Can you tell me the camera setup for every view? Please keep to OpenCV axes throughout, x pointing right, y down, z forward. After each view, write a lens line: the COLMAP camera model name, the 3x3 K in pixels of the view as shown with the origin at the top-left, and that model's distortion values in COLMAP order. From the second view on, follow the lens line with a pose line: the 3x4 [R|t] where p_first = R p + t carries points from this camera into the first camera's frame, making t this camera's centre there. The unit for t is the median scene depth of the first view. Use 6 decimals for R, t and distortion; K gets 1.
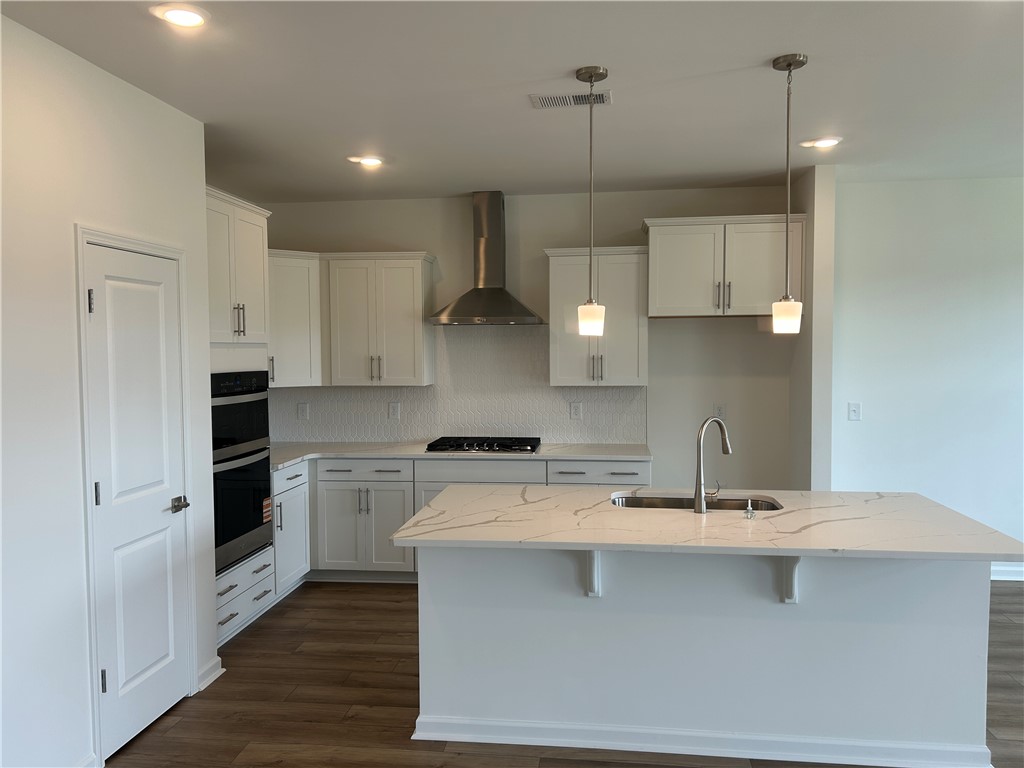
lens RADIAL K [[777.1, 0, 510.5], [0, 777.1, 388.2], [0, 0, 1]] dist [0.087012, -0.149772]
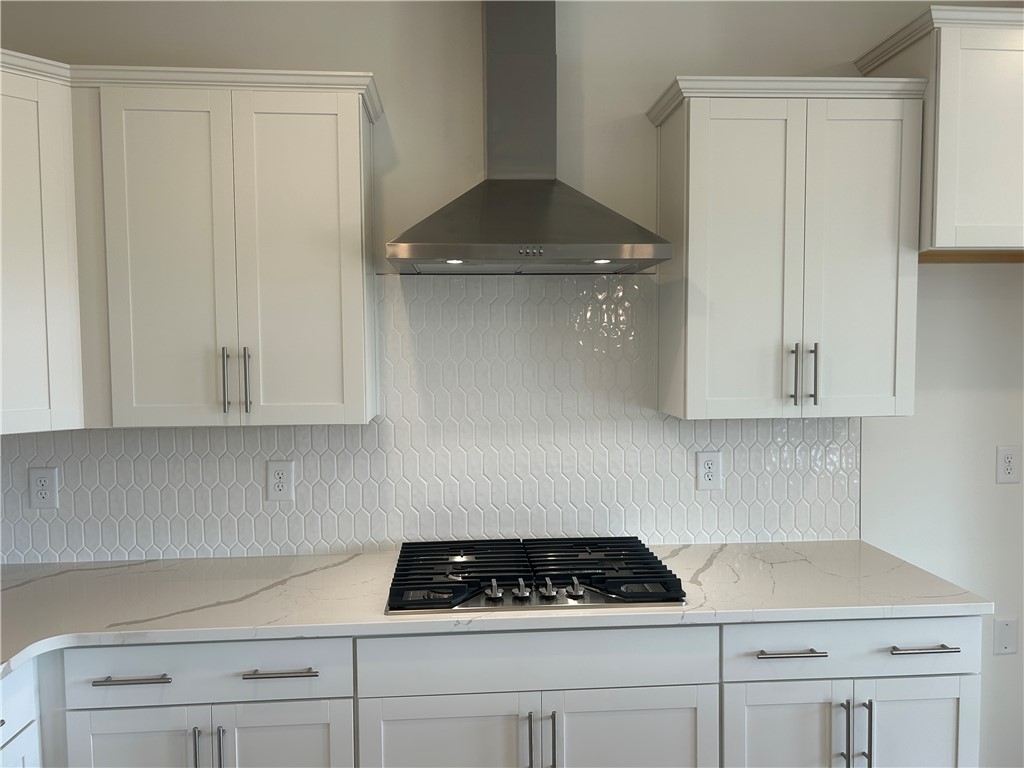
lens RADIAL K [[777.1, 0, 510.5], [0, 777.1, 388.2], [0, 0, 1]] dist [0.087012, -0.149772]
pose [[0.980463, -0.013696, 0.196225, -0.117995], [0.012873, 0.999902, 0.005470, -0.022400], [-0.196281, -0.002837, 0.980544, 0.605928]]
